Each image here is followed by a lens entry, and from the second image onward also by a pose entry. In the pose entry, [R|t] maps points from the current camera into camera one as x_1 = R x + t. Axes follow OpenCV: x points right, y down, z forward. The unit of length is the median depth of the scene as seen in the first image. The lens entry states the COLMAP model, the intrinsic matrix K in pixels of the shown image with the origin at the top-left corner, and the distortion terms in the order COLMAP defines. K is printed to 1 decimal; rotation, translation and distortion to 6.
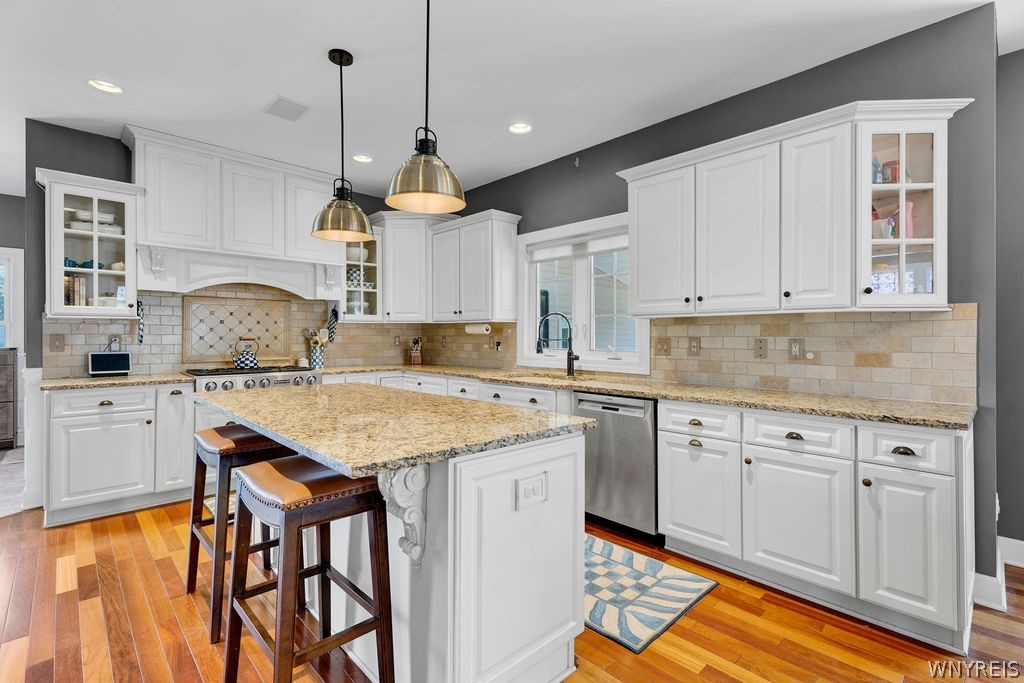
lens RADIAL K [[468.6, 0, 509.2], [0, 468.6, 334.7], [0, 0, 1]] dist [0.012905, -0.000016]
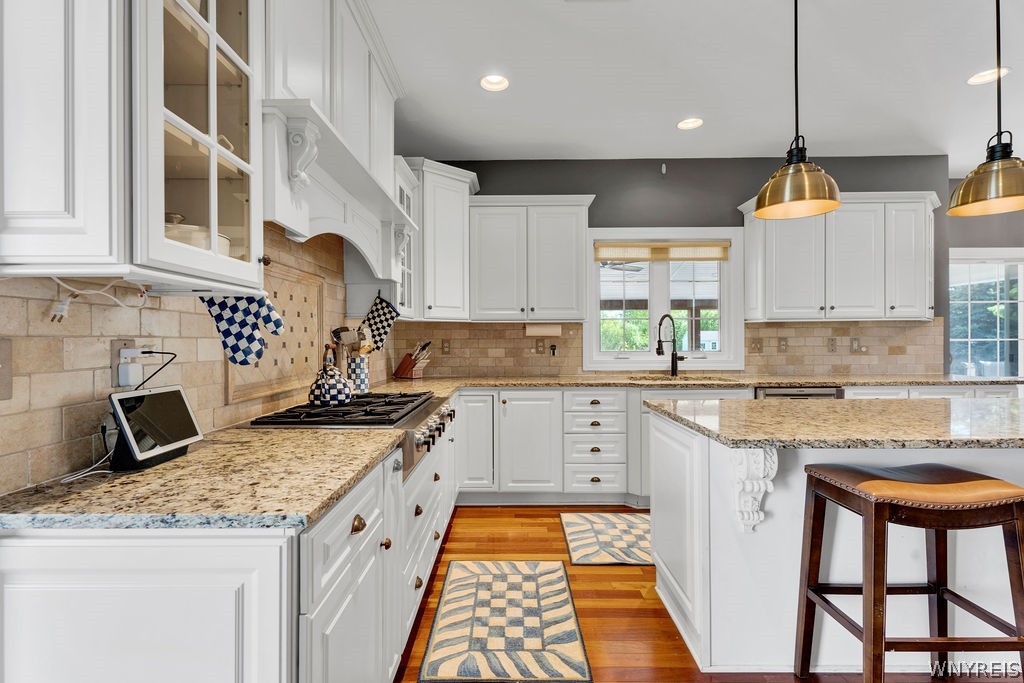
lens RADIAL K [[468.6, 0, 513.0], [0, 468.6, 338.4], [0, 0, 1]] dist [0.012905, -0.000016]
pose [[0.688829, -0.004404, 0.724911, -0.915037], [0.005806, 0.999983, 0.000559, 0.002176], [-0.724901, 0.003824, 0.688843, 0.584552]]
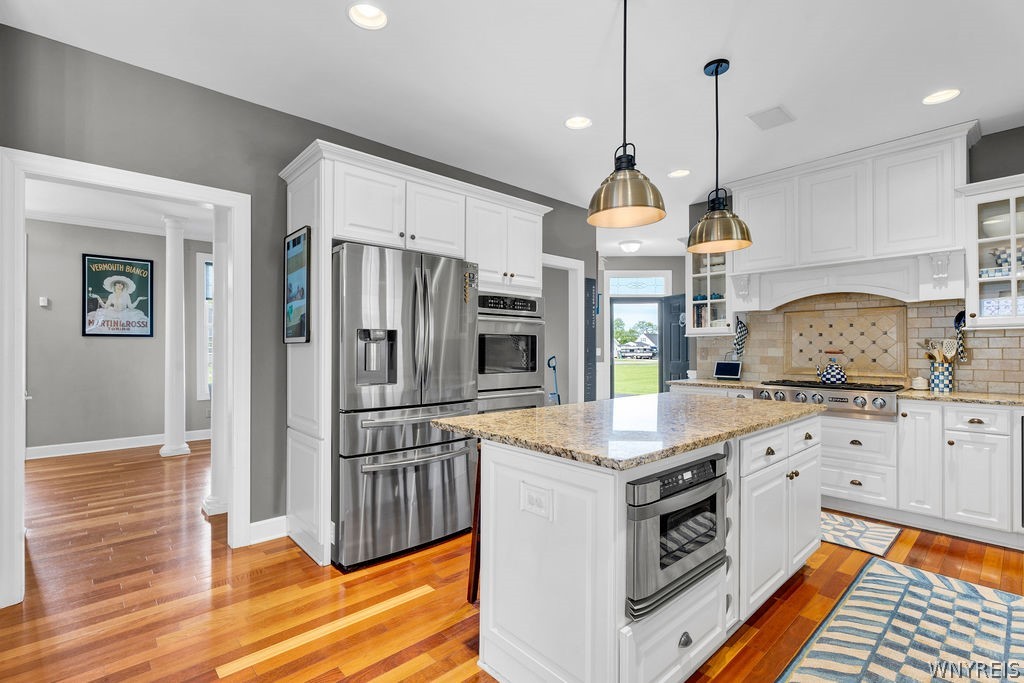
lens RADIAL K [[468.6, 0, 513.8], [0, 468.6, 346.8], [0, 0, 1]] dist [0.012905, -0.000016]
pose [[-0.009191, -0.006588, -0.999936, 0.469878], [0.002718, 0.999974, -0.006613, 0.003810], [0.999954, -0.002779, -0.009173, 0.425944]]
